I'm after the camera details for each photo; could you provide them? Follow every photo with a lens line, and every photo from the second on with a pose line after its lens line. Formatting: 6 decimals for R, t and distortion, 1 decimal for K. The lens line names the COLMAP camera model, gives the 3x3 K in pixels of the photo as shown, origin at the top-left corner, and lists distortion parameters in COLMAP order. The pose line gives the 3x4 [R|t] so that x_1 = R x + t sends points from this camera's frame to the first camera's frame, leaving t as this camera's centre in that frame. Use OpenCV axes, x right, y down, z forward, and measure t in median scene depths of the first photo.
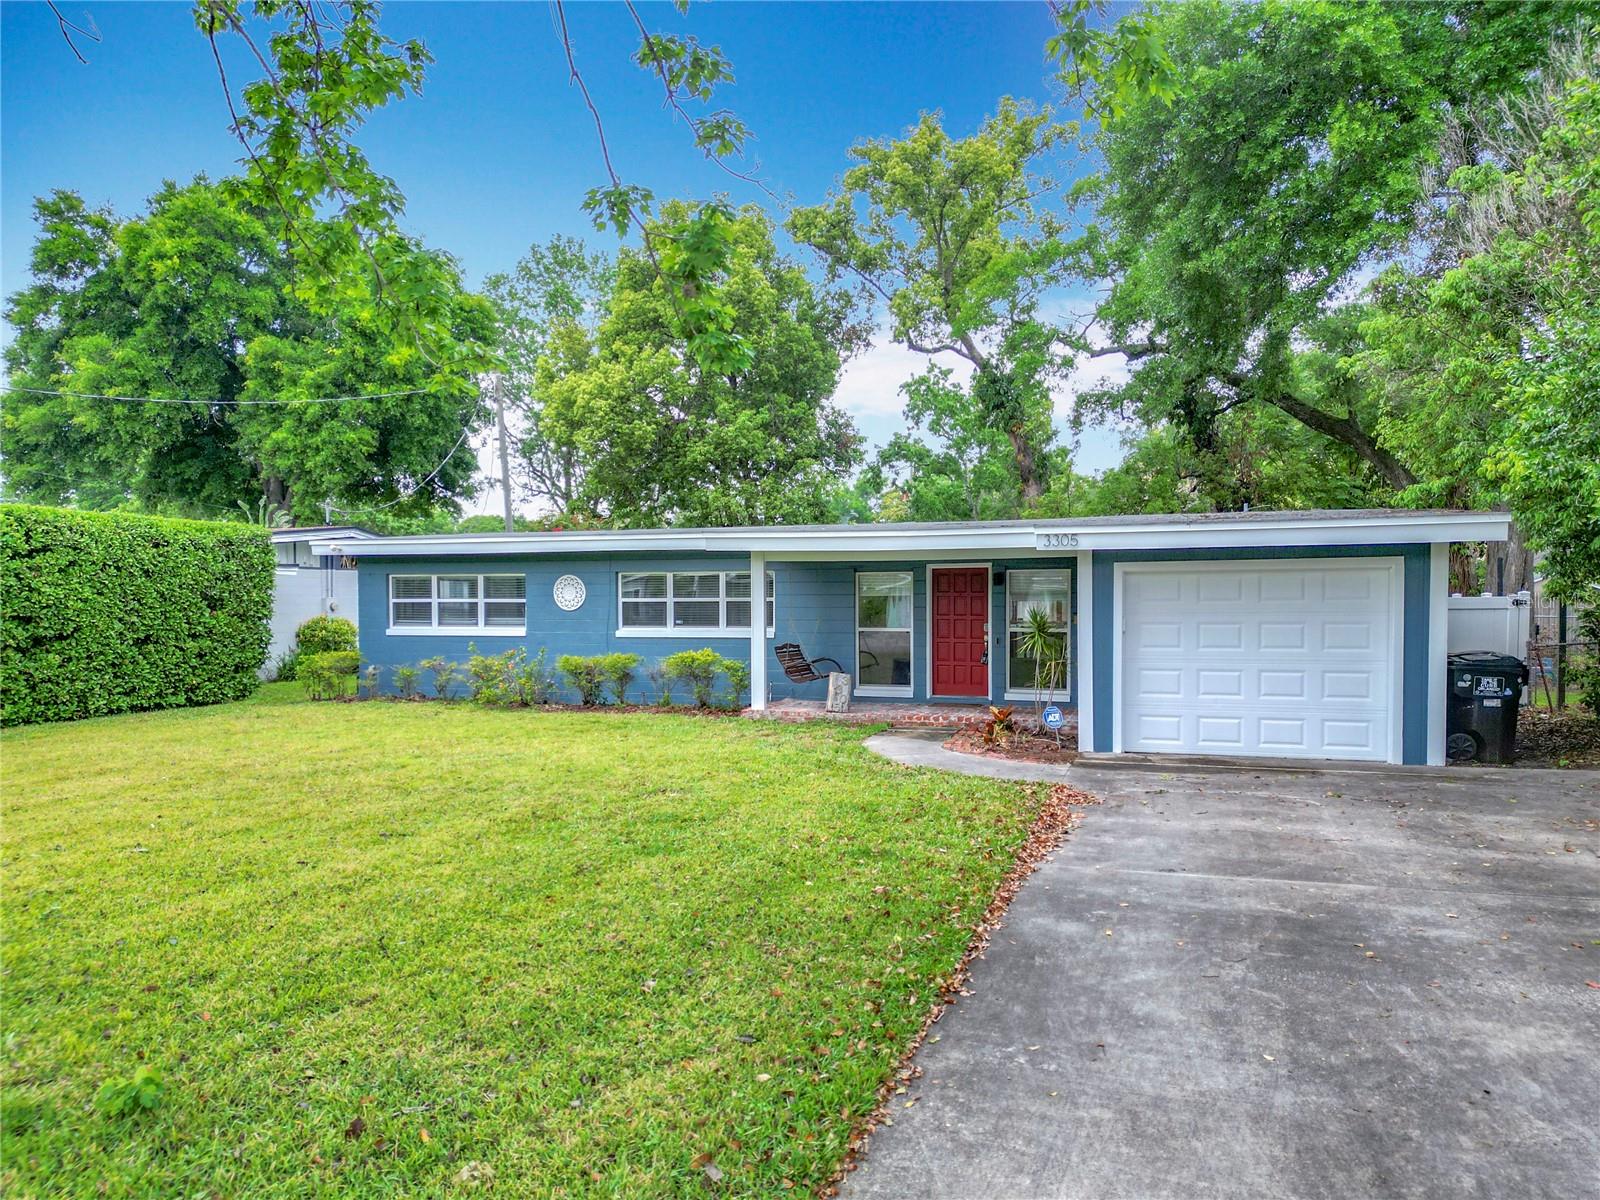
lens RADIAL K [[1128.7, 0, 796.8], [0, 1128.7, 629.2], [0, 0, 1]] dist [0.095475, -0.087031]
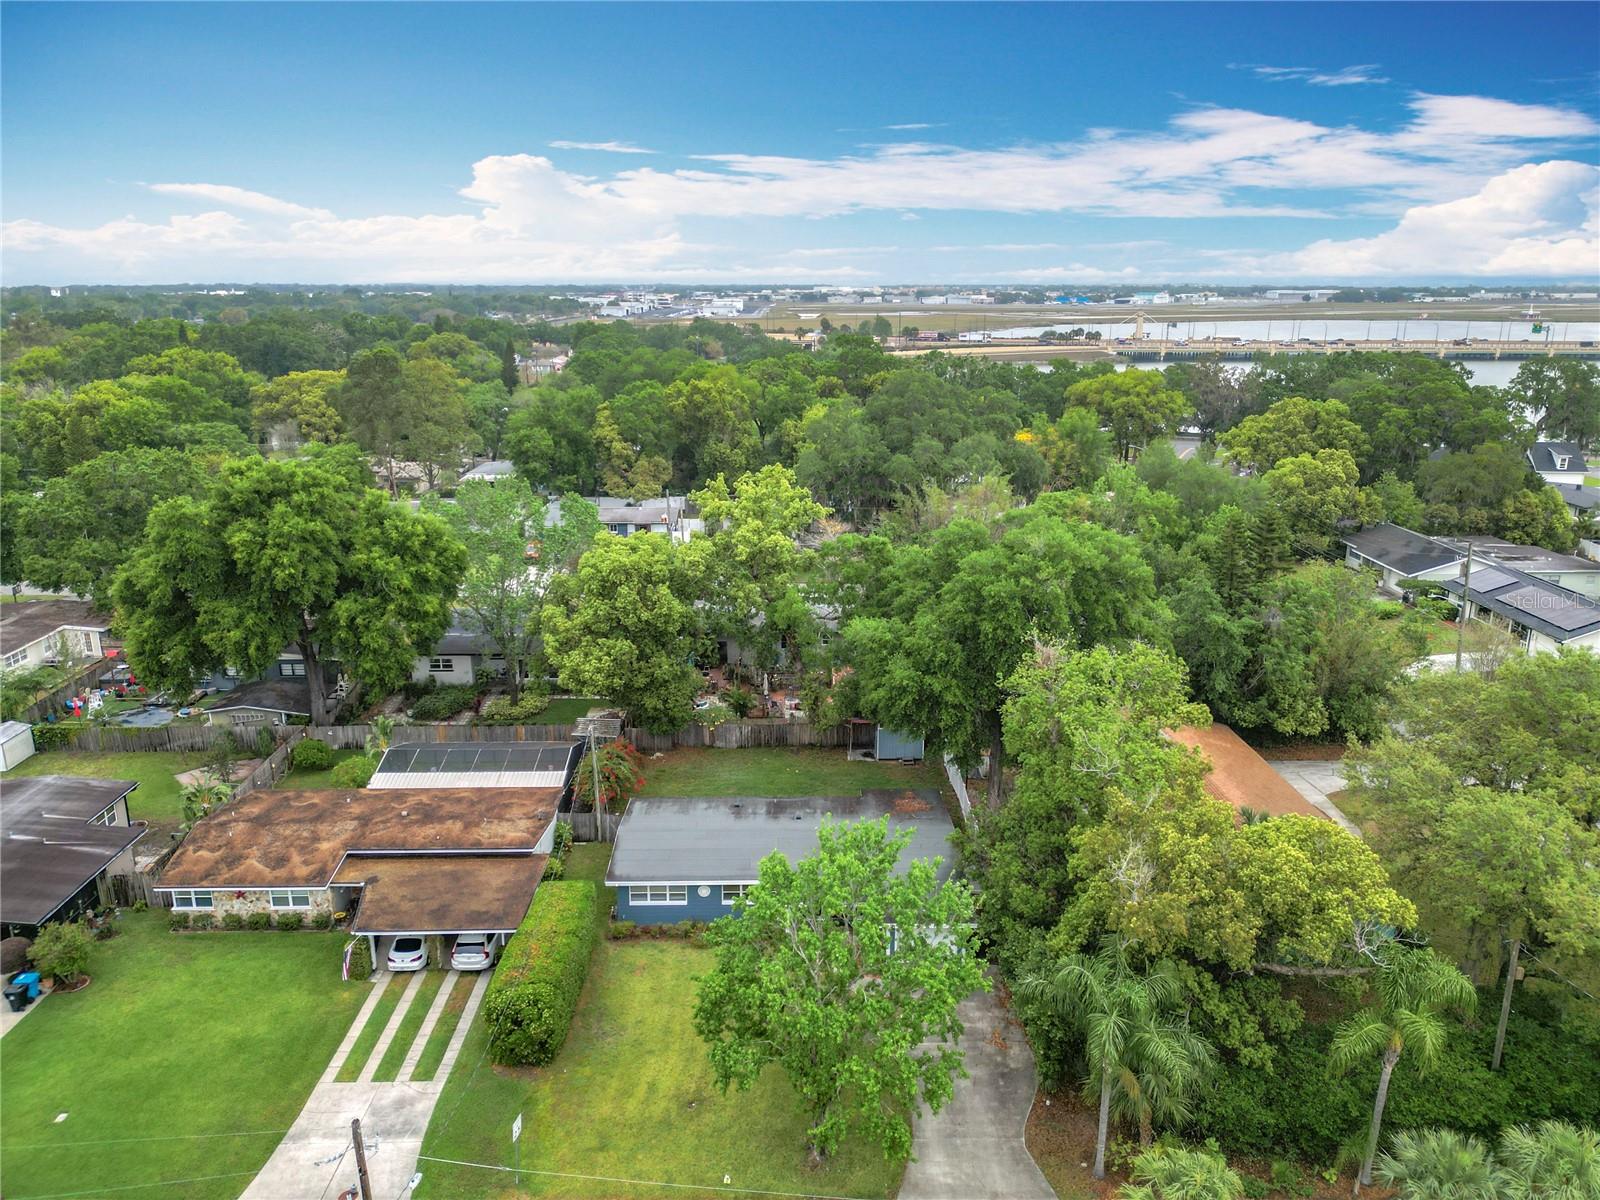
lens RADIAL K [[1130.5, 0, 799.0], [0, 1130.5, 616.5], [0, 0, 1]] dist [0.092107, -0.089734]
pose [[0.943769, -0.084889, 0.319522, -0.826564], [0.001459, 0.967533, 0.252741, -1.415456], [-0.330603, -0.238063, 0.913251, -1.540502]]
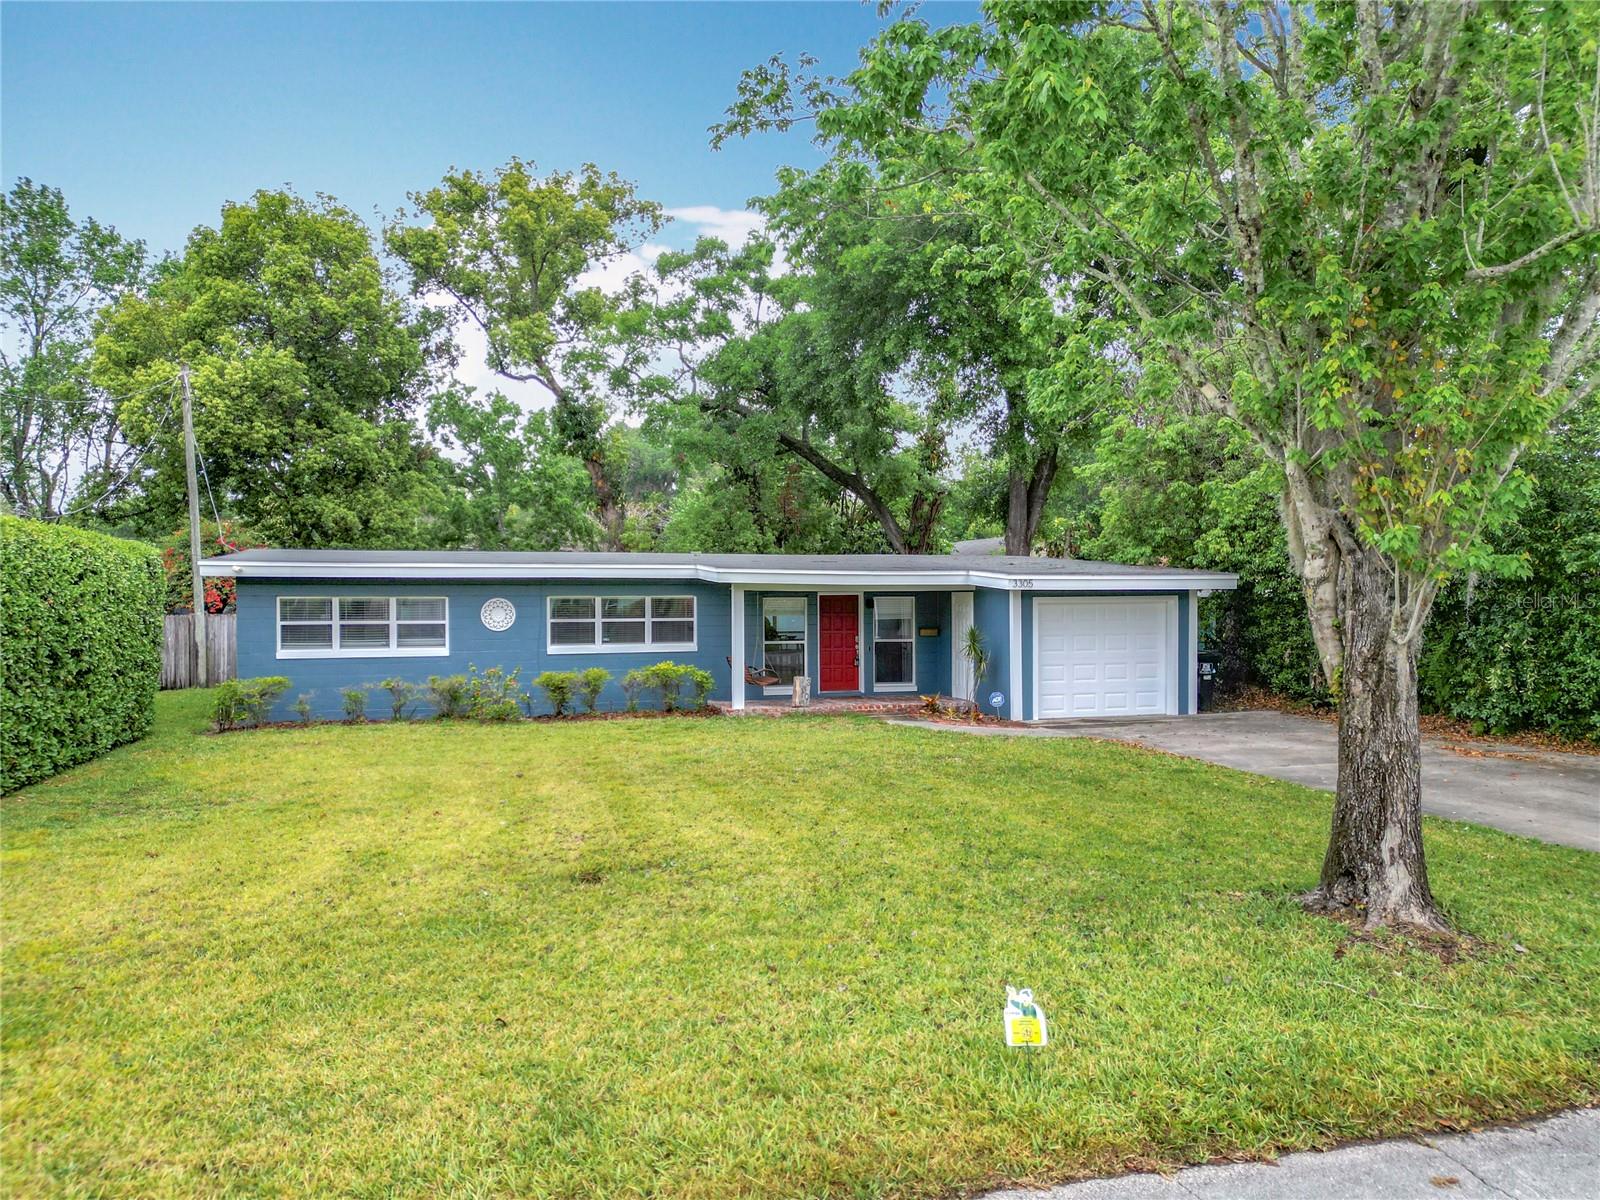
lens RADIAL K [[1129.2, 0, 799.1], [0, 1129.2, 604.9], [0, 0, 1]] dist [0.071912, -0.090901]
pose [[0.820065, -0.003320, 0.572260, -0.573154], [0.016088, 0.999722, -0.017254, -0.017508], [-0.572044, 0.023357, 0.819891, -0.053689]]
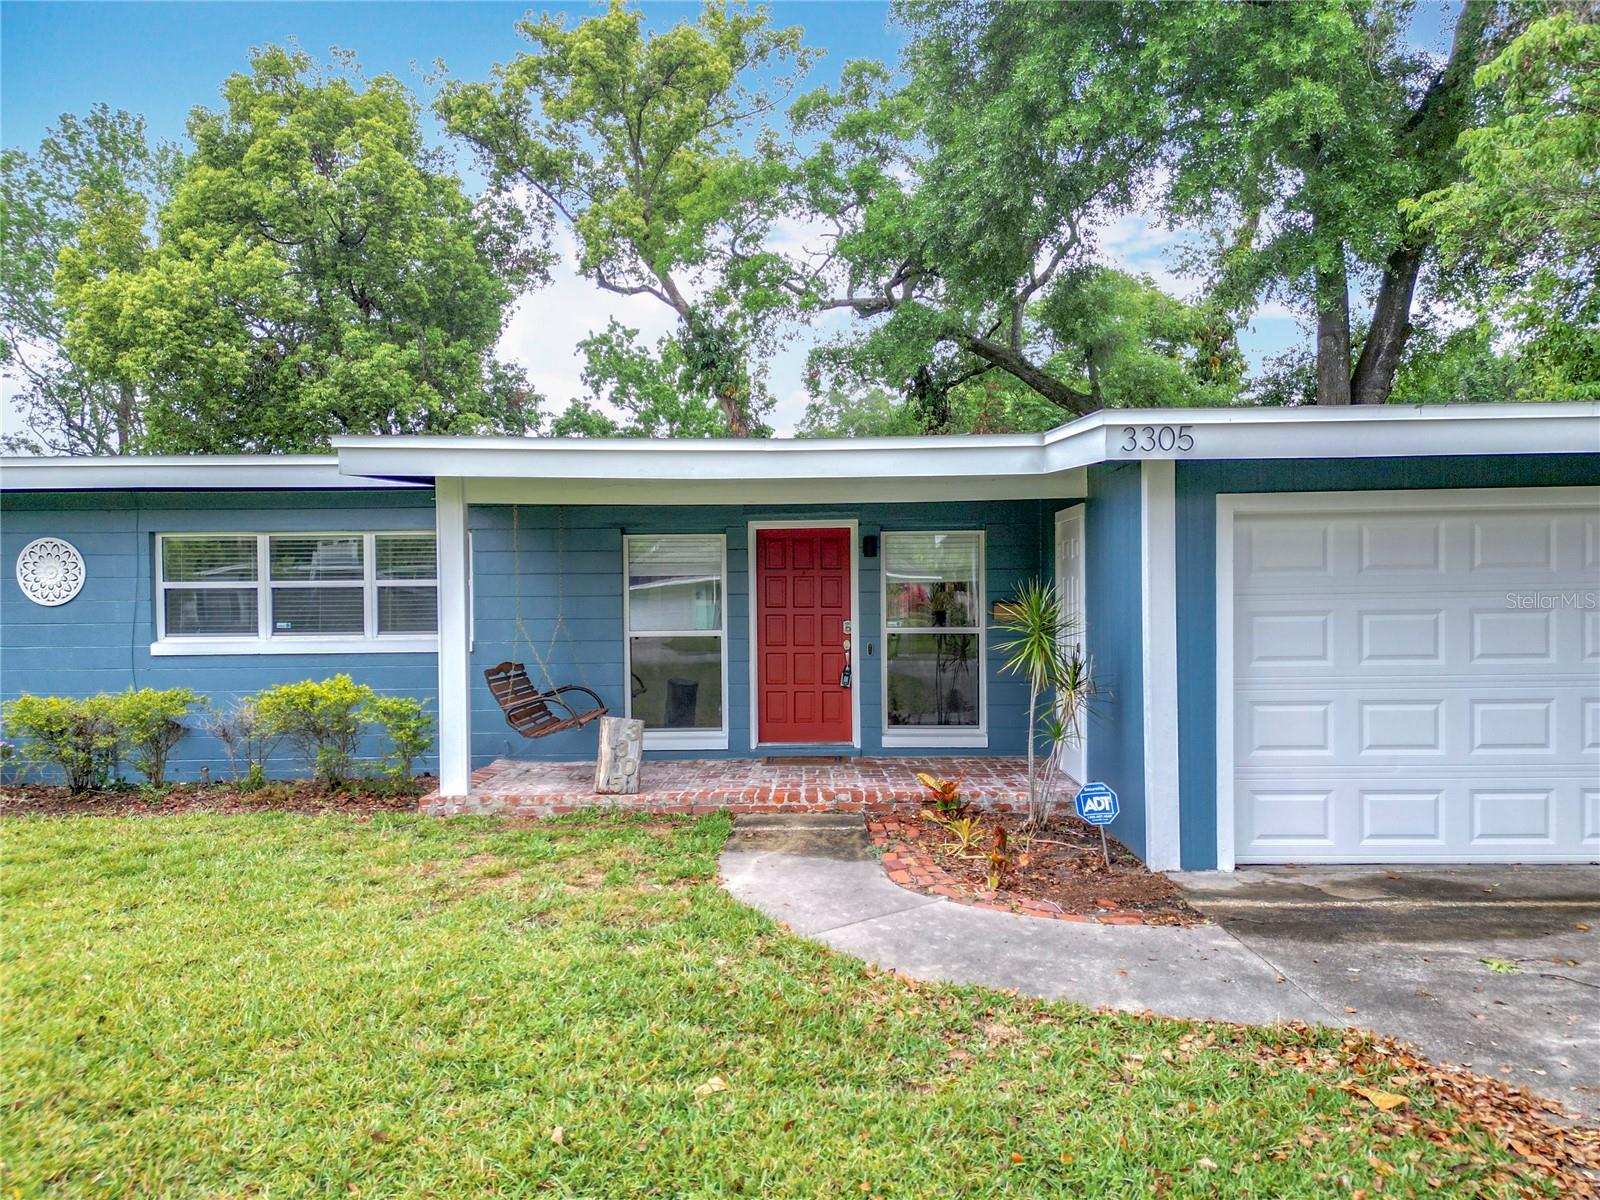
lens RADIAL K [[1130.5, 0, 799.0], [0, 1130.5, 616.5], [0, 0, 1]] dist [0.092107, -0.089734]
pose [[0.951806, -0.010773, 0.306512, -0.035834], [0.014930, 0.999826, -0.011222, -0.000810], [-0.306338, 0.015257, 0.951801, 0.380988]]
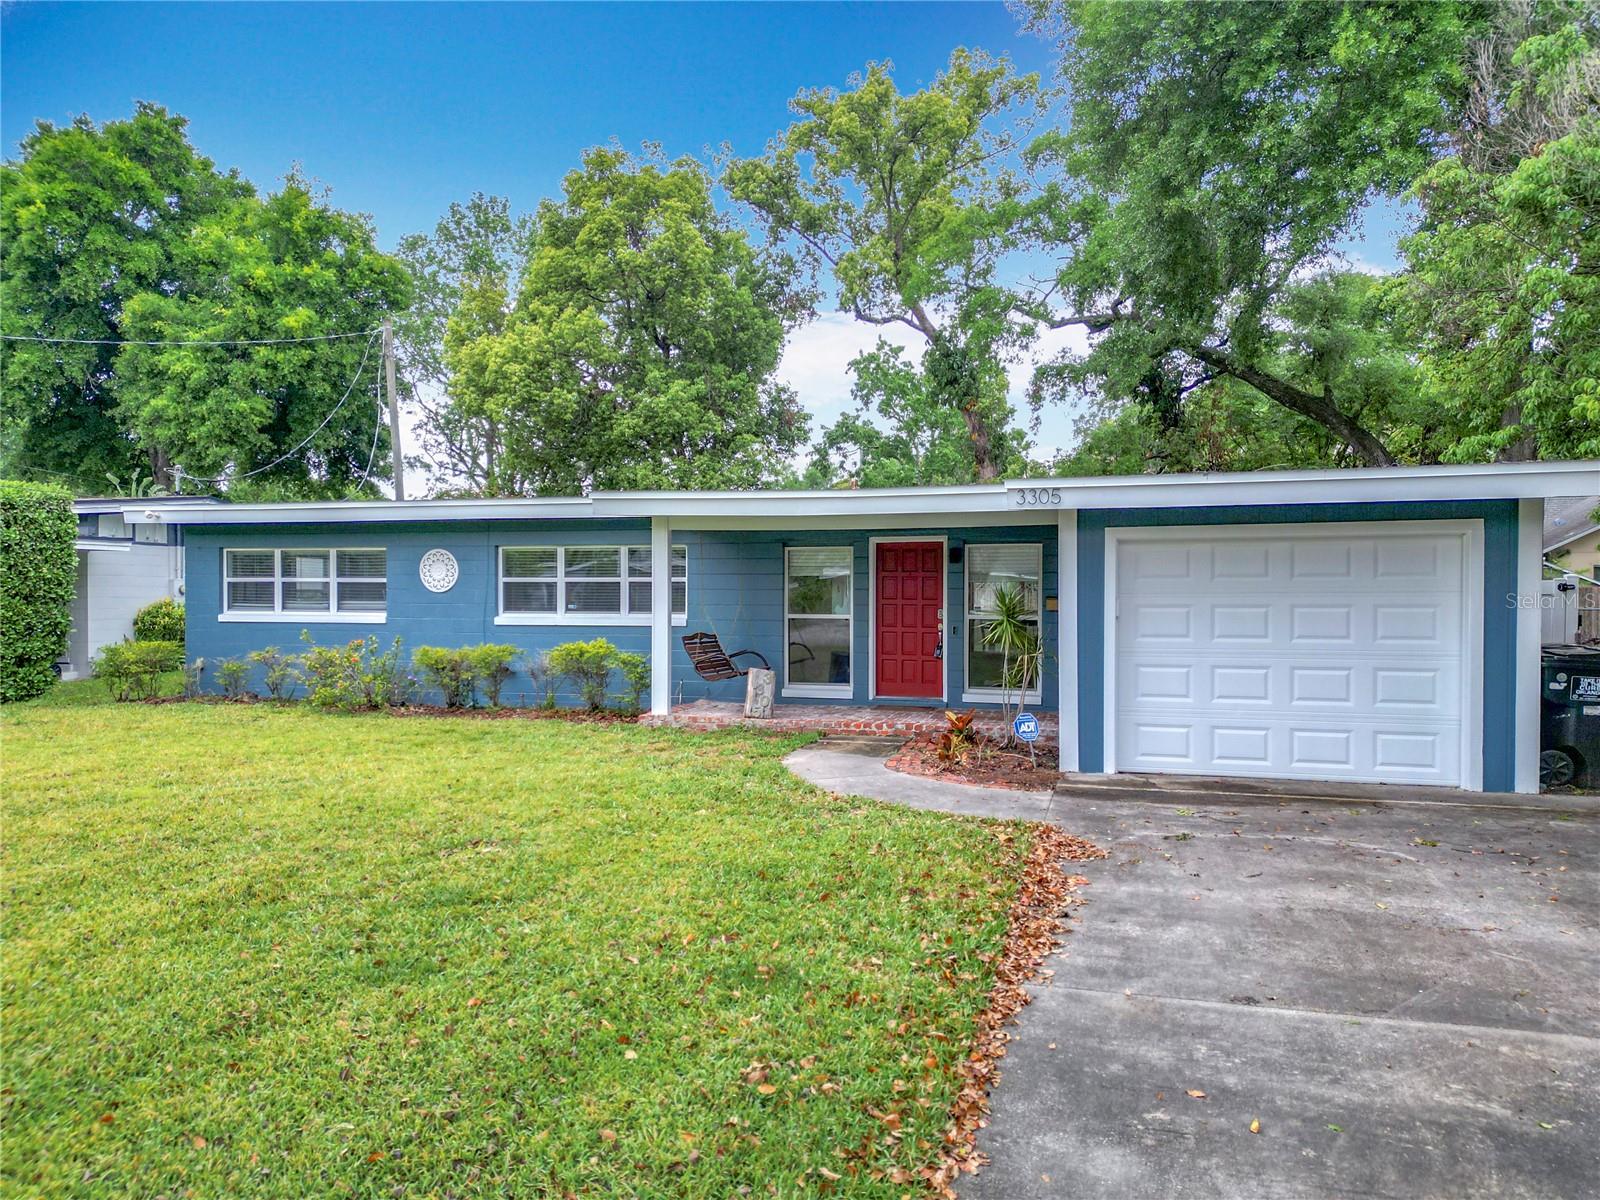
lens RADIAL K [[1132.4, 0, 800.5], [0, 1132.4, 605.2], [0, 0, 1]] dist [0.102183, -0.094298]
pose [[0.998948, 0.004794, 0.045607, 0.023681], [-0.004077, 0.999867, -0.015808, 0.004884], [-0.045677, 0.015606, 0.998834, 0.154153]]
